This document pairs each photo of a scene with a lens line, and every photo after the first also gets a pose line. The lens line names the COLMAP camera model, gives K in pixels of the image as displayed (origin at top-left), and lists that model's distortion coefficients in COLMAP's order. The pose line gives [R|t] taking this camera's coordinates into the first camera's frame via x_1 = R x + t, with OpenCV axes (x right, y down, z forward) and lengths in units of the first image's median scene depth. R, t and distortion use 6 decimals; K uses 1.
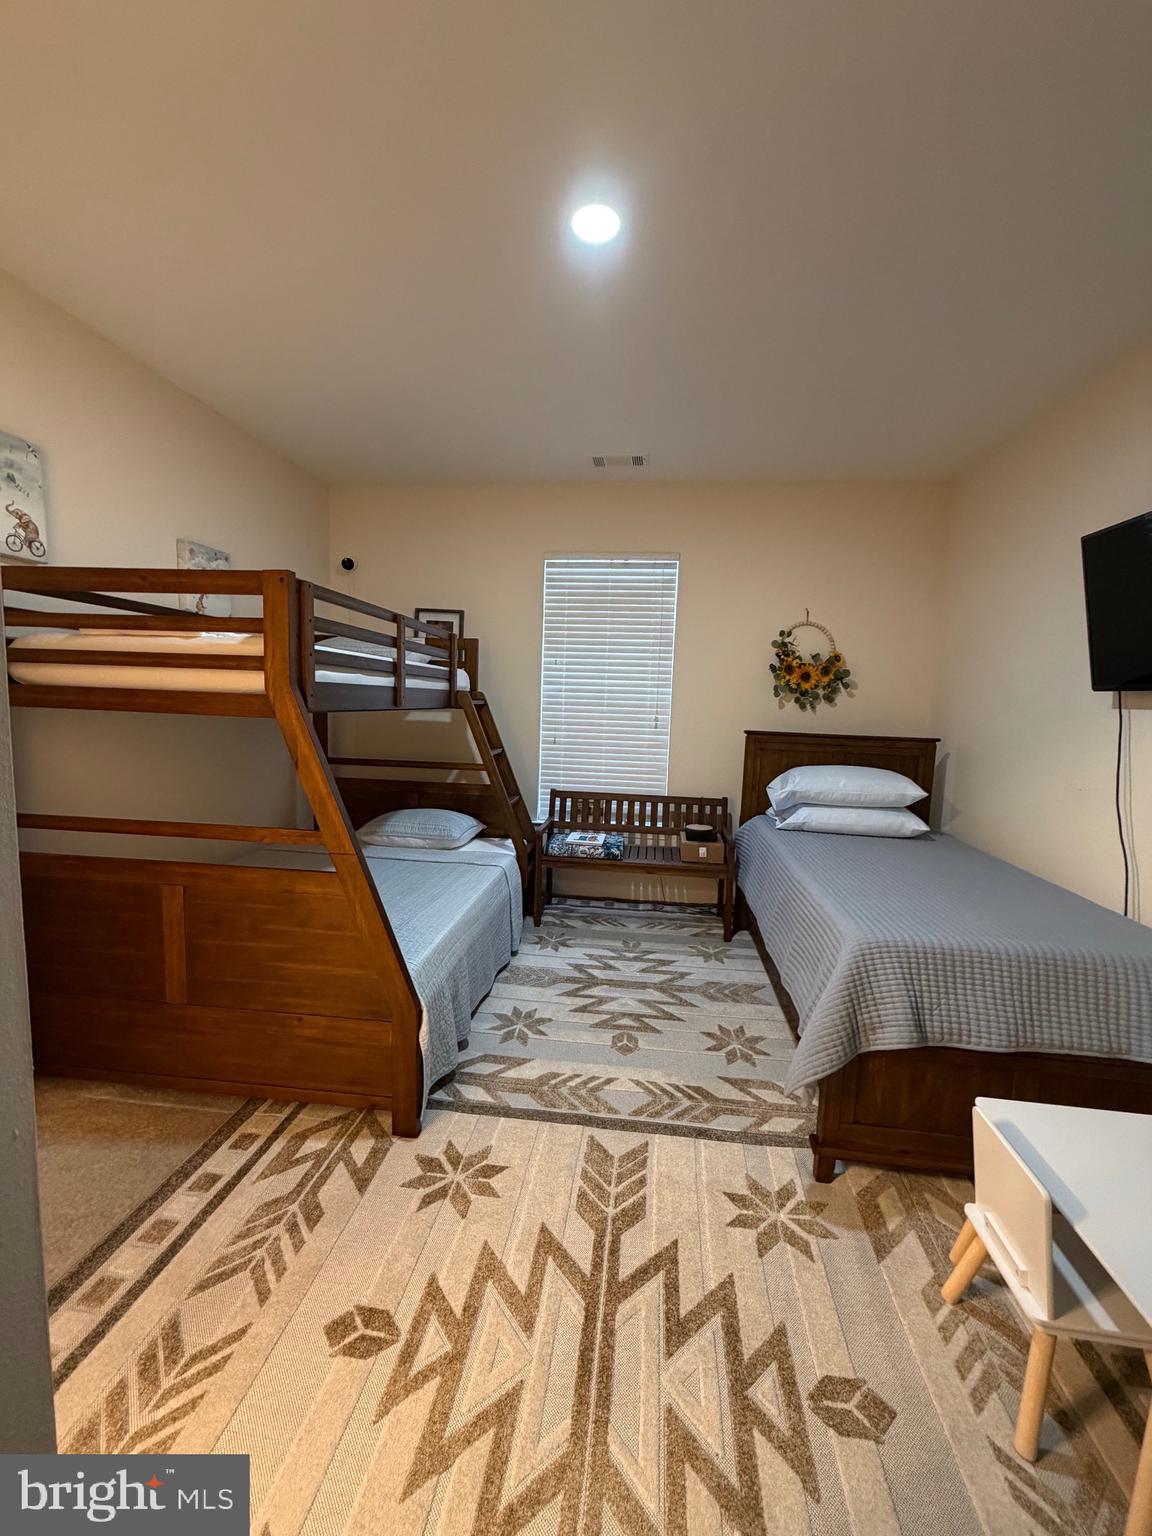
lens RADIAL K [[609.0, 0, 577.7], [0, 609.0, 761.8], [0, 0, 1]] dist [-0.000986, -0.000045]
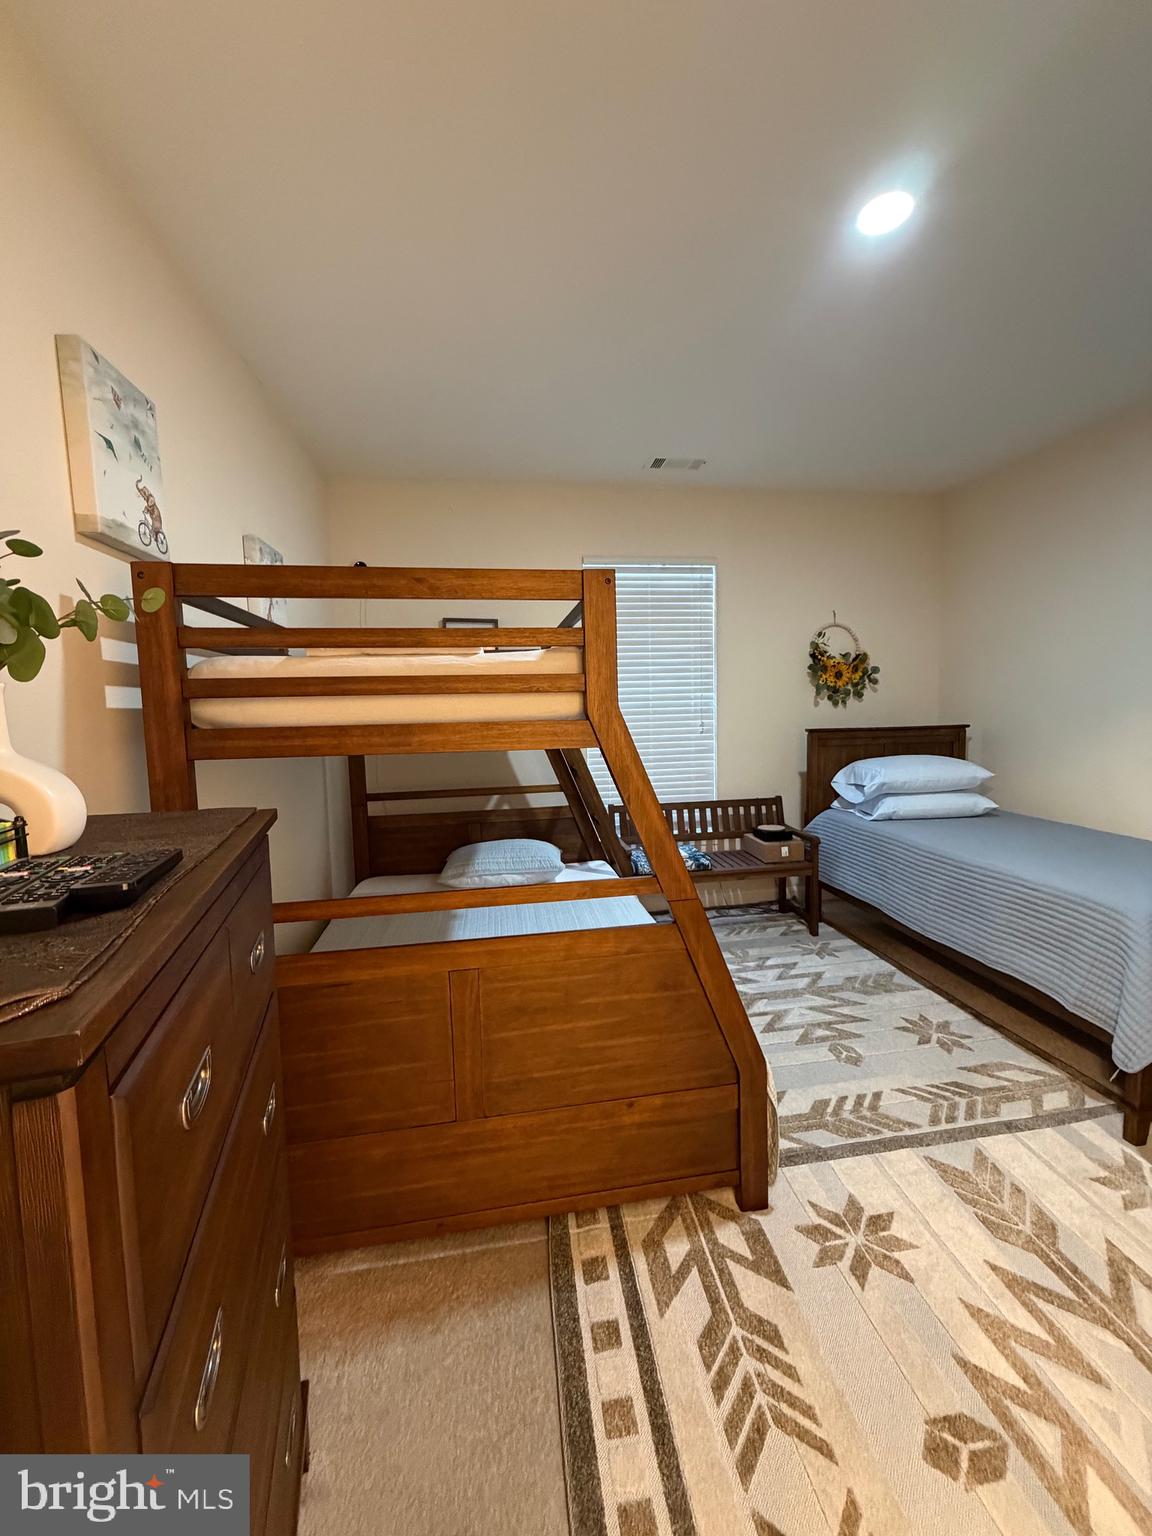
lens RADIAL K [[609.0, 0, 577.7], [0, 609.0, 761.8], [0, 0, 1]] dist [-0.000986, -0.000045]
pose [[0.963051, -0.080963, 0.256862, -0.507119], [0.084505, 0.996419, -0.002764, -0.036118], [-0.255718, 0.024368, 0.966444, 0.142302]]
